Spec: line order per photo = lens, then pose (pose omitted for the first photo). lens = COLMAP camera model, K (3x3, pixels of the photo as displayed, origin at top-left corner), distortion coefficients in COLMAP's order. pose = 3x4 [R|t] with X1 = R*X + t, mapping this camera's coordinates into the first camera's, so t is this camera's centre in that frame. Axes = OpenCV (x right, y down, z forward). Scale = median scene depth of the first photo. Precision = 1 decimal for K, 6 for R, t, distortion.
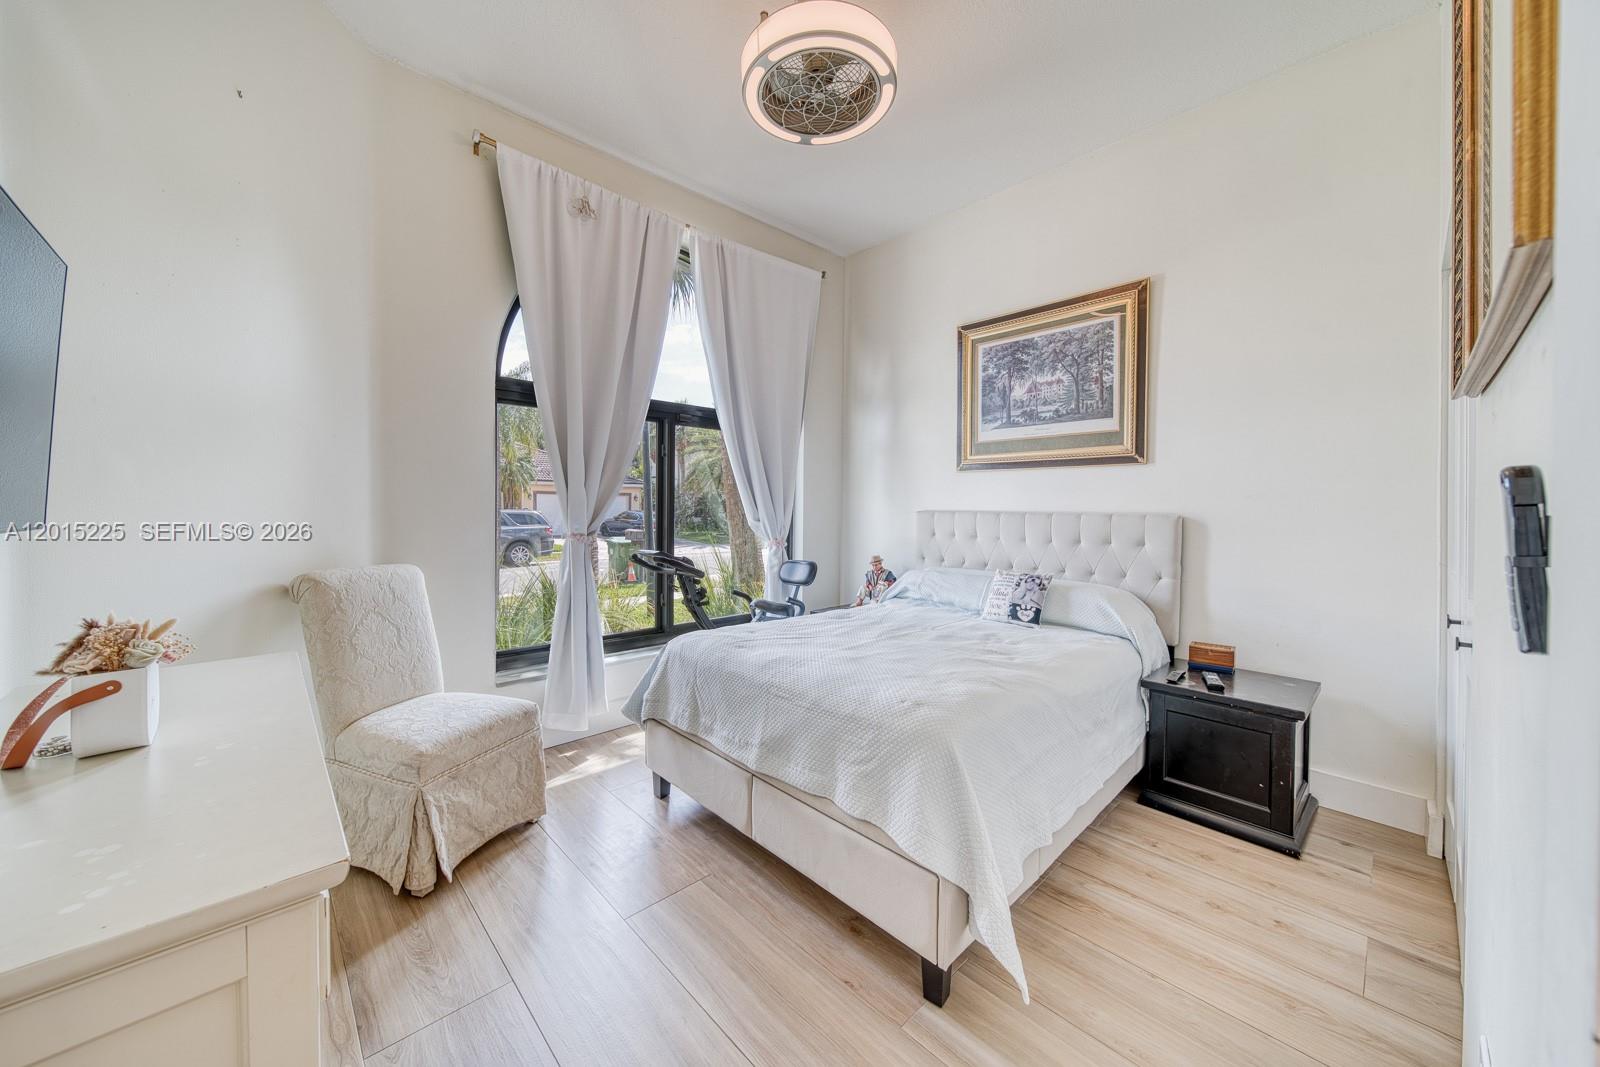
lens RADIAL K [[589.3, 0, 805.0], [0, 589.3, 516.3], [0, 0, 1]] dist [0.000433, 0.000011]
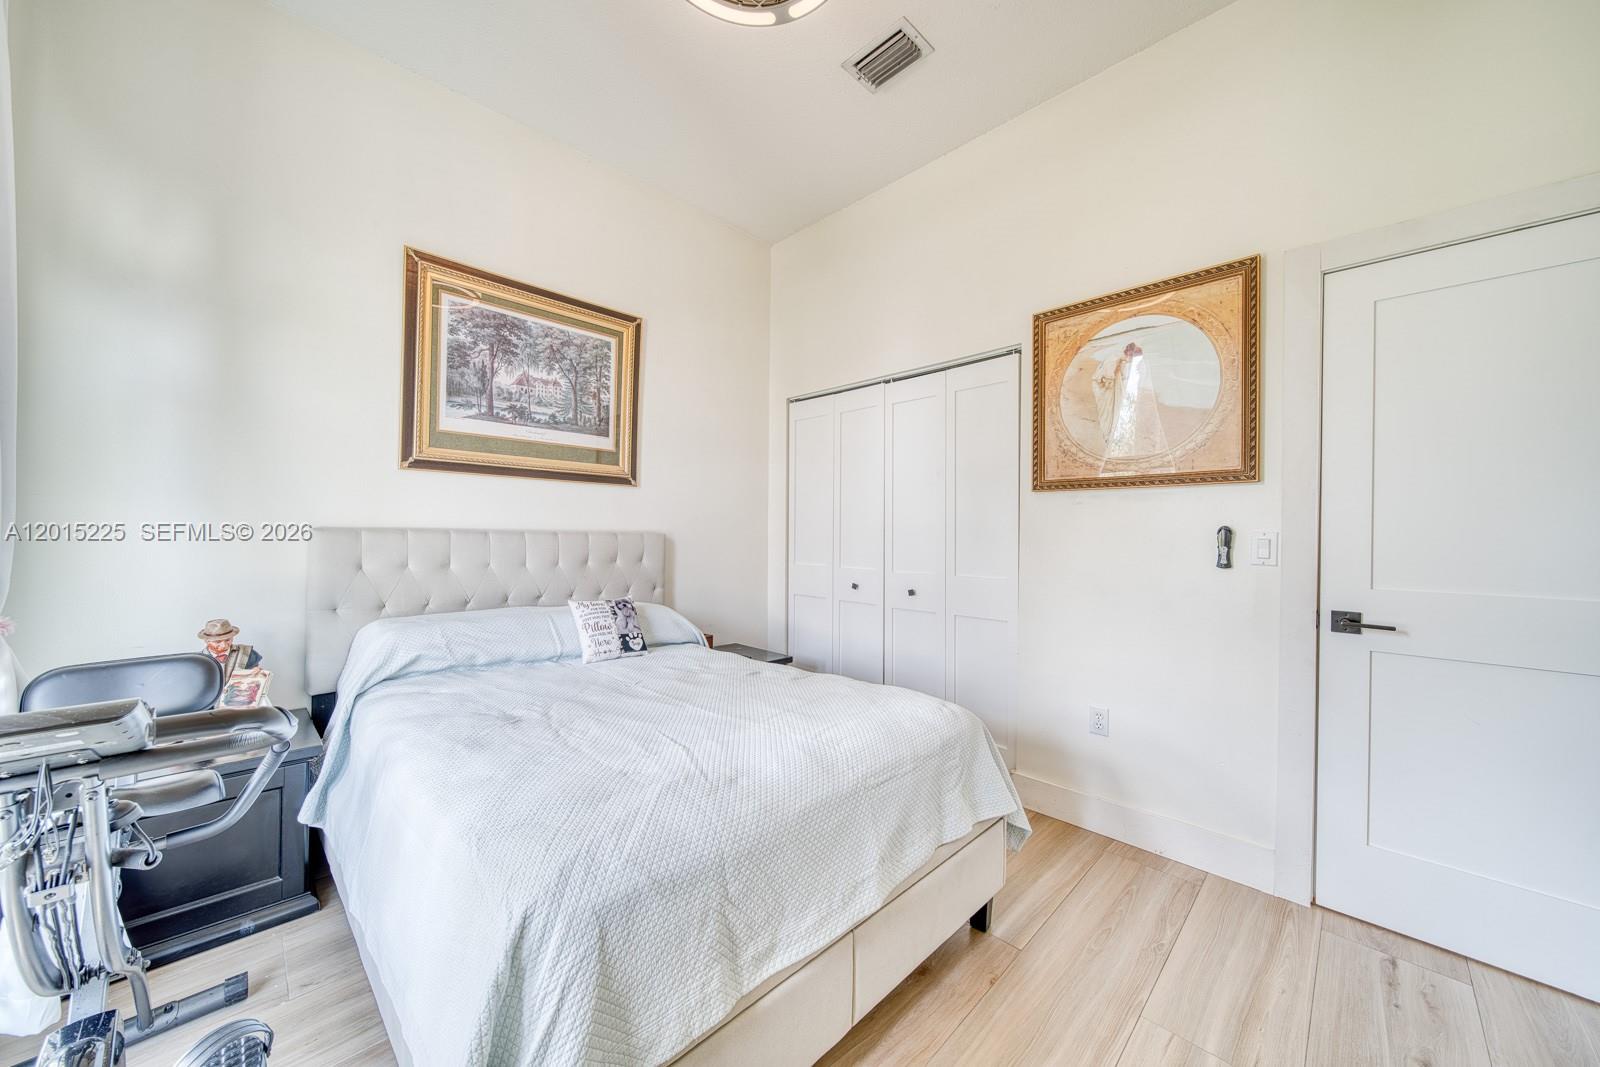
lens RADIAL K [[572.1, 0, 800.0], [0, 572.1, 533.5], [0, 0, 1]] dist [-0.000120, 0.000017]
pose [[-0.035512, -0.006329, 0.999349, -0.439312], [0.003225, 0.999974, 0.006447, -0.007118], [-0.999364, 0.003452, -0.035491, 0.654780]]
